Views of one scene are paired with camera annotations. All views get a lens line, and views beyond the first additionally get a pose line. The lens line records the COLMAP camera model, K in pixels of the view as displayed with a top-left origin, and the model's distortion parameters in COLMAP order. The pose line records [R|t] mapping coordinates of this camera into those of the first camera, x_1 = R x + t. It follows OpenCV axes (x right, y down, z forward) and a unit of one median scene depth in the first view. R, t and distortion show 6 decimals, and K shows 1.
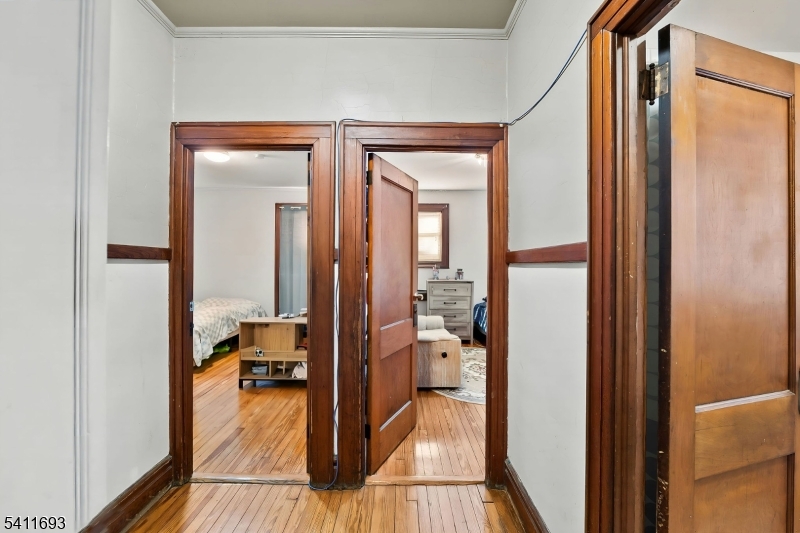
lens RADIAL K [[325.6, 0, 397.4], [0, 325.6, 257.2], [0, 0, 1]] dist [-0.000636, -0.000067]
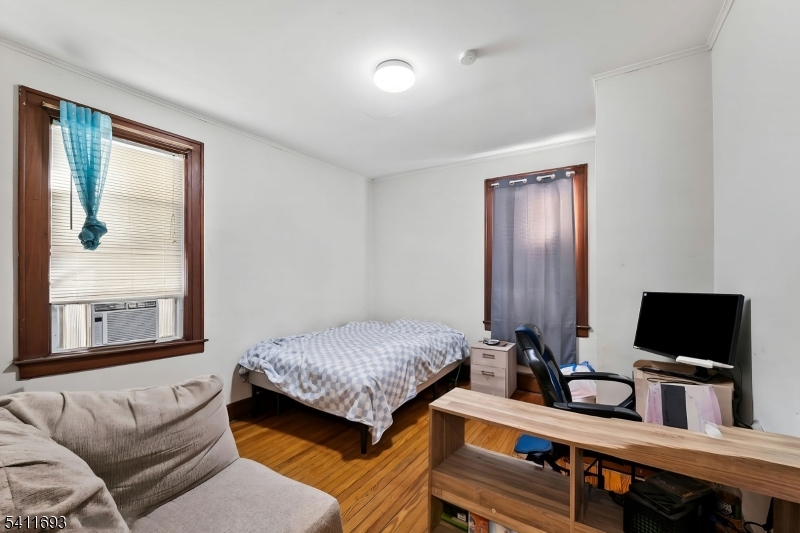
lens RADIAL K [[325.0, 0, 400.0], [0, 325.0, 266.5], [0, 0, 1]] dist [-0.023559, 0.000073]
pose [[0.839553, -0.005900, -0.543245, -0.174176], [0.006025, 0.999981, -0.001549, 0.006574], [0.543244, -0.001973, 0.839573, 0.382998]]
